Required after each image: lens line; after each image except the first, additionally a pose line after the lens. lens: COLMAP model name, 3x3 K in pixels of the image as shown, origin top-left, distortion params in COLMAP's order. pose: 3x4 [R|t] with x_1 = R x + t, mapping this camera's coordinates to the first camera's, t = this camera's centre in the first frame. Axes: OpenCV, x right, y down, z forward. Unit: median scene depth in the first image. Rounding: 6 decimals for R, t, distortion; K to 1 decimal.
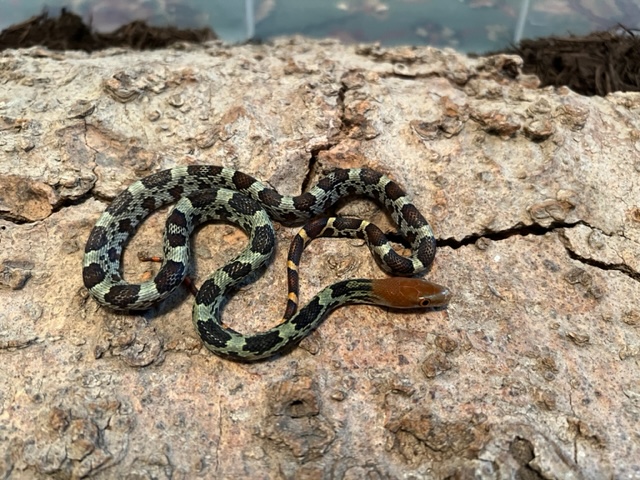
lens RADIAL K [[508.2, 0, 317.8], [0, 508.2, 240.1], [0, 0, 1]] dist [-0.008614, -0.024563]
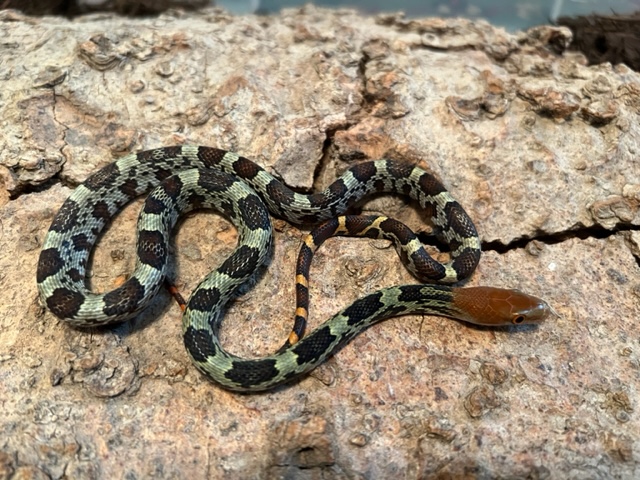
lens RADIAL K [[511.9, 0, 318.9], [0, 511.9, 248.2], [0, 0, 1]] dist [-0.030000, 0.003384]
pose [[0.999831, 0.018314, -0.001423, -0.021183], [-0.018274, 0.999535, 0.024394, -0.006076], [0.001869, -0.024364, 0.999701, 0.179212]]
